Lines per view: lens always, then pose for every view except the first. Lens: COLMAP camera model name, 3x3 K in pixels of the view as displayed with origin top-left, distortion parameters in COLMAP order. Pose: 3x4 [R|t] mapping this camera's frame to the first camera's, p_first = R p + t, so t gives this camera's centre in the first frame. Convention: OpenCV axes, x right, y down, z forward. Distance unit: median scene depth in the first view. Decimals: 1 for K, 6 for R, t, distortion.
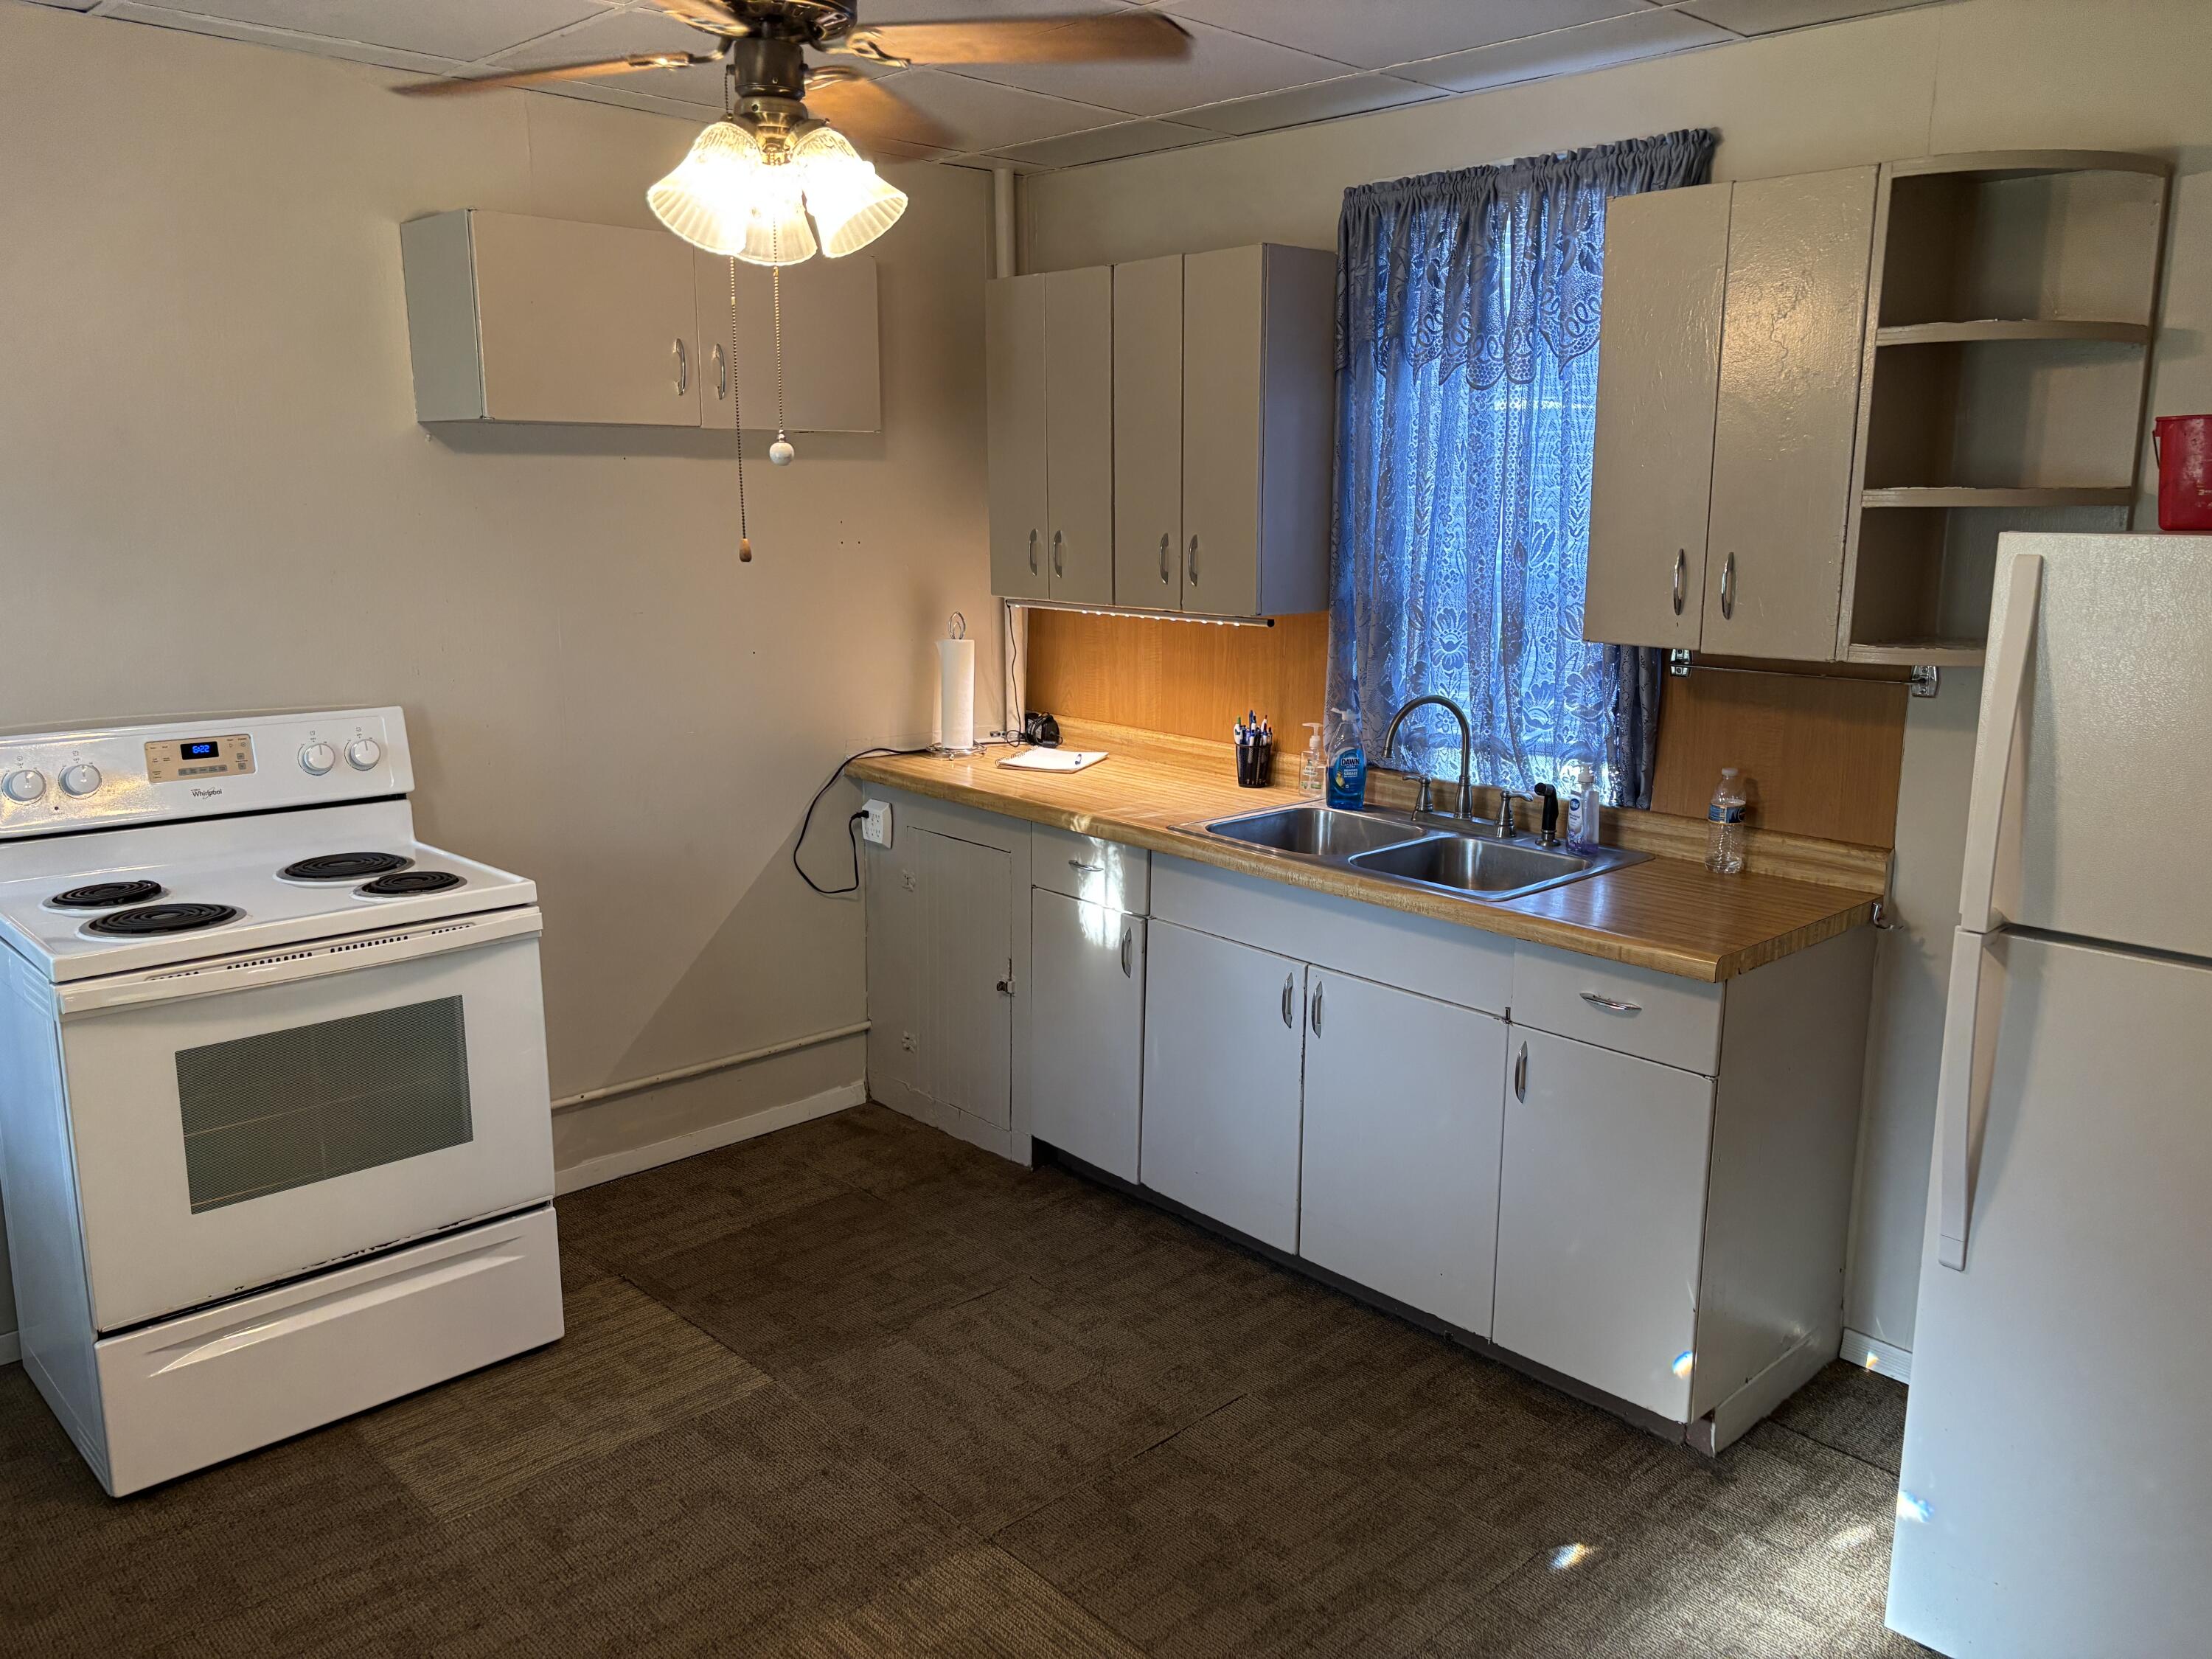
lens RADIAL K [[1686.0, 0, 1106.0], [0, 1686.0, 829.5], [0, 0, 1]] dist [-0.006716, -0.006220]
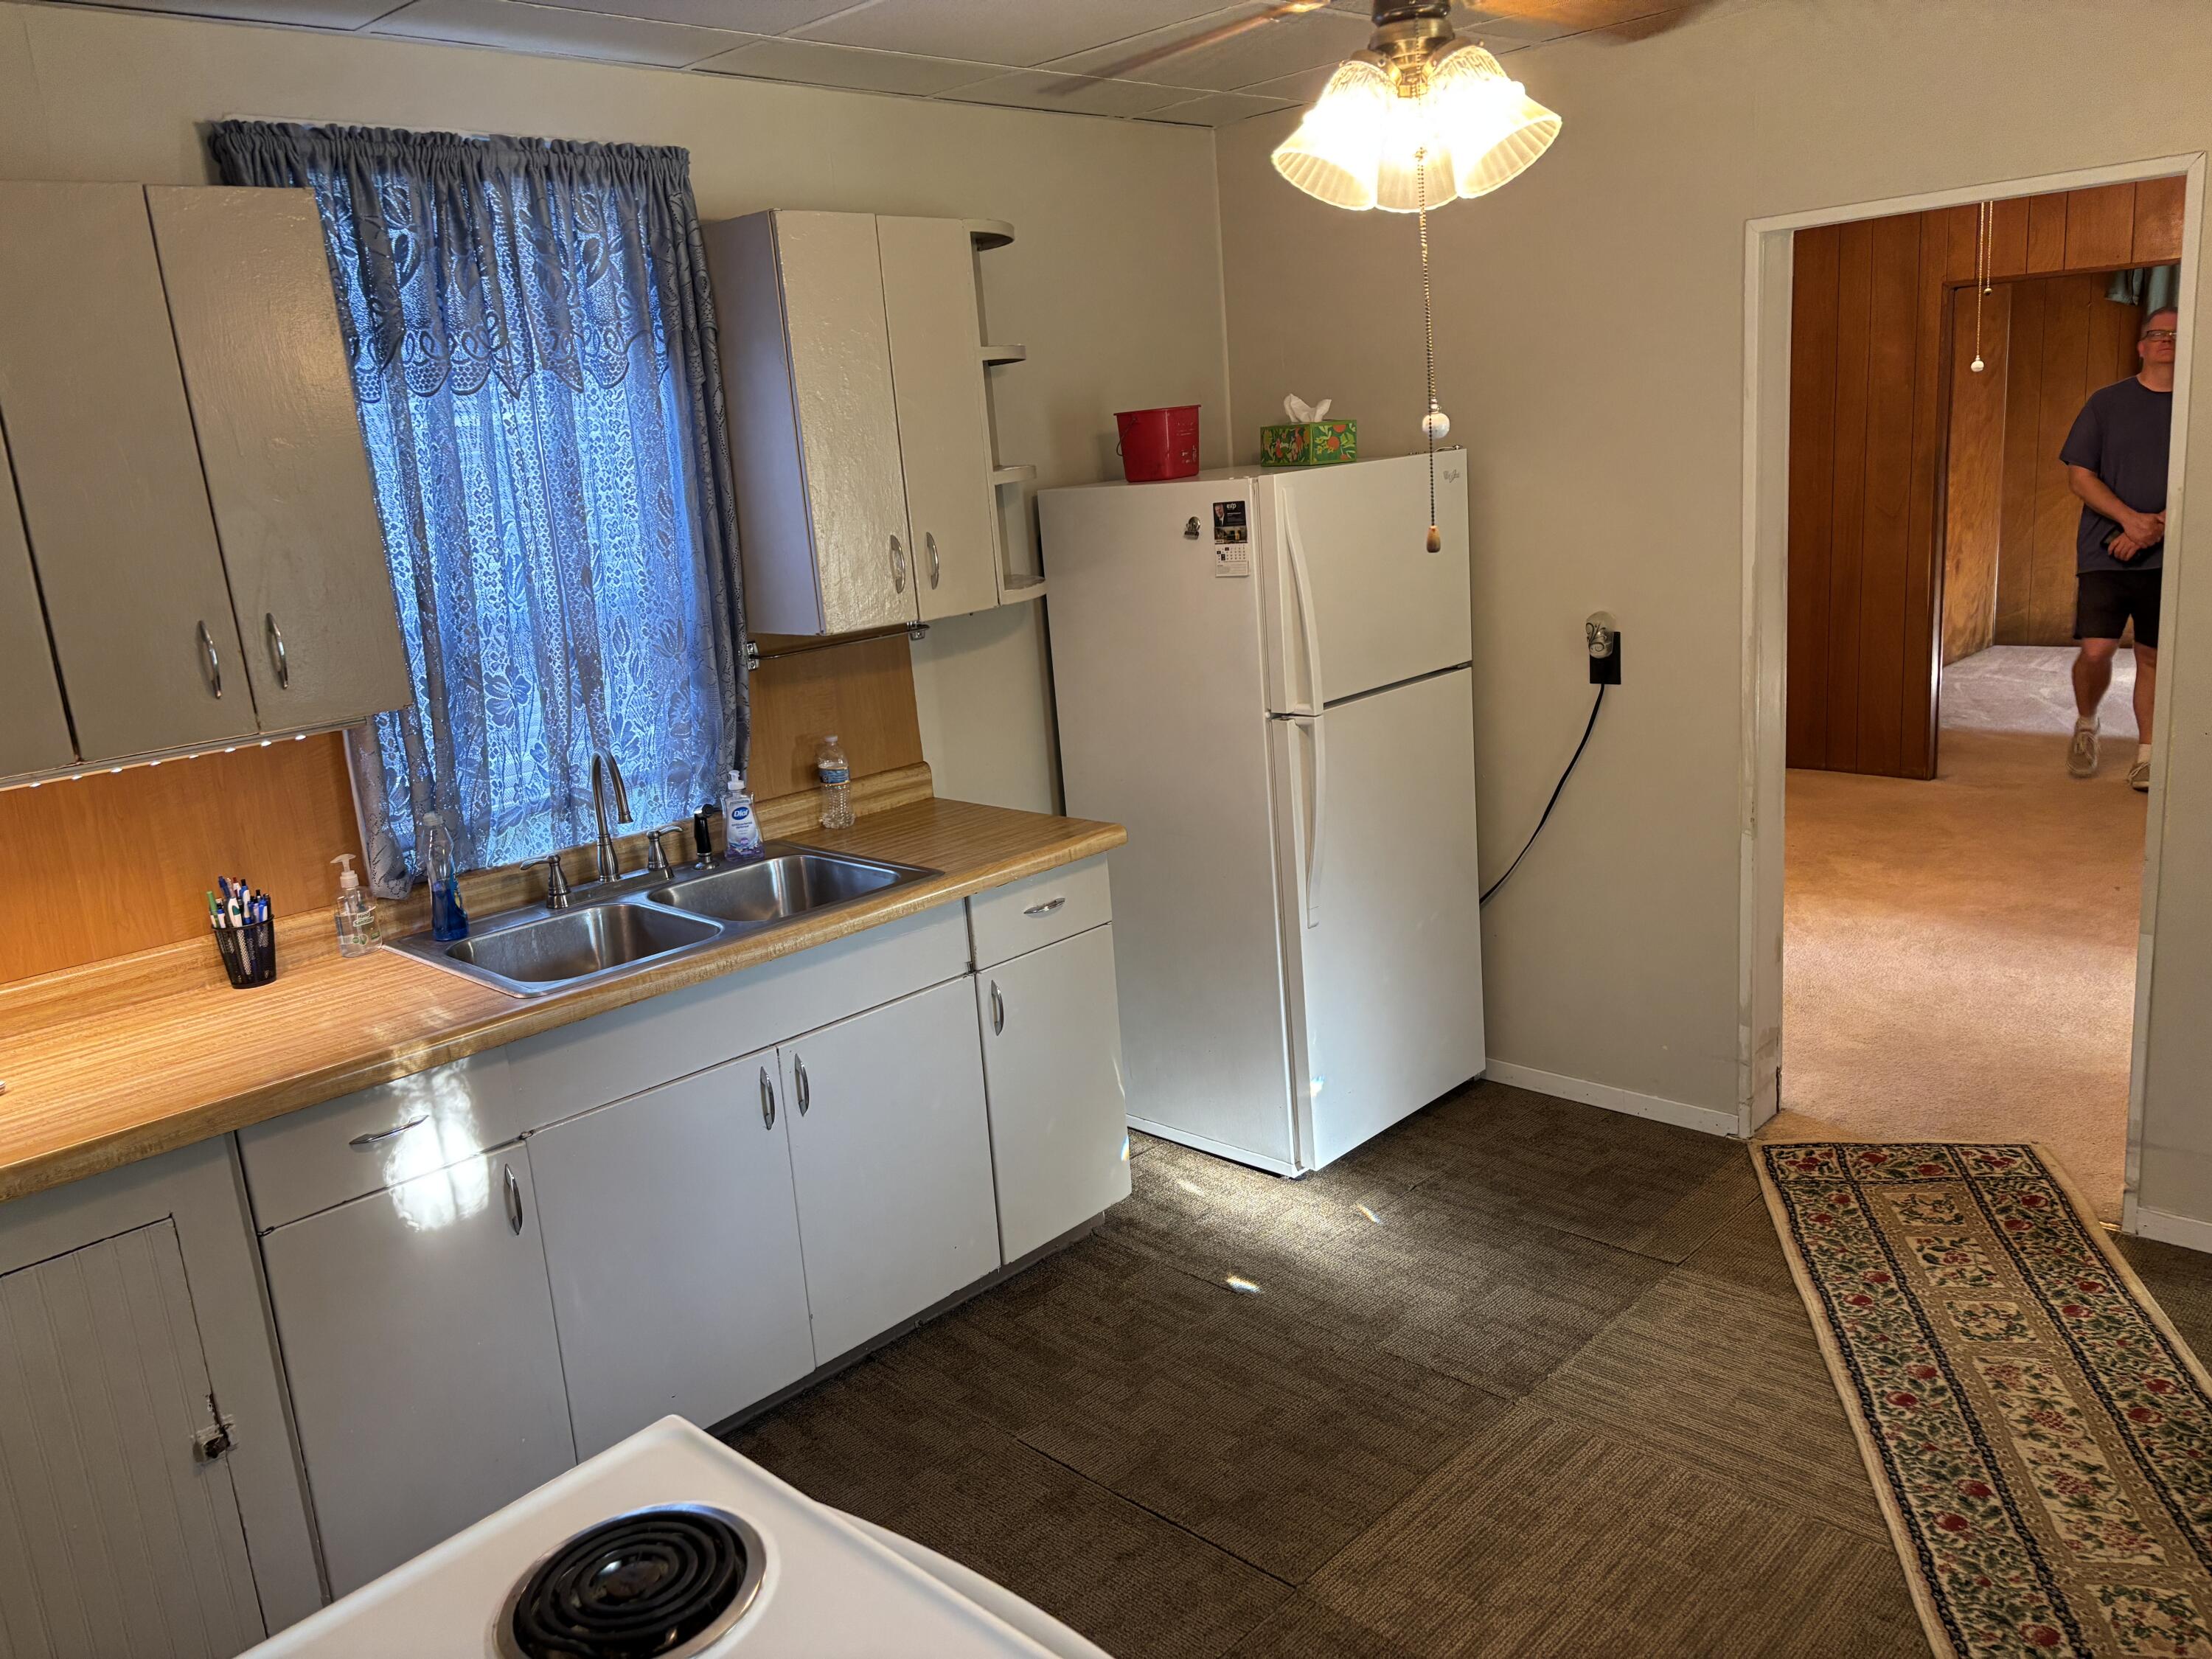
lens RADIAL K [[1683.1, 0, 1106.0], [0, 1683.1, 829.5], [0, 0, 1]] dist [0.033415, 0.001331]
pose [[-0.073352, -0.225837, 0.971399, -0.848571], [0.274189, 0.931922, 0.237364, -0.219221], [-0.958874, 0.283759, -0.006436, 0.951986]]
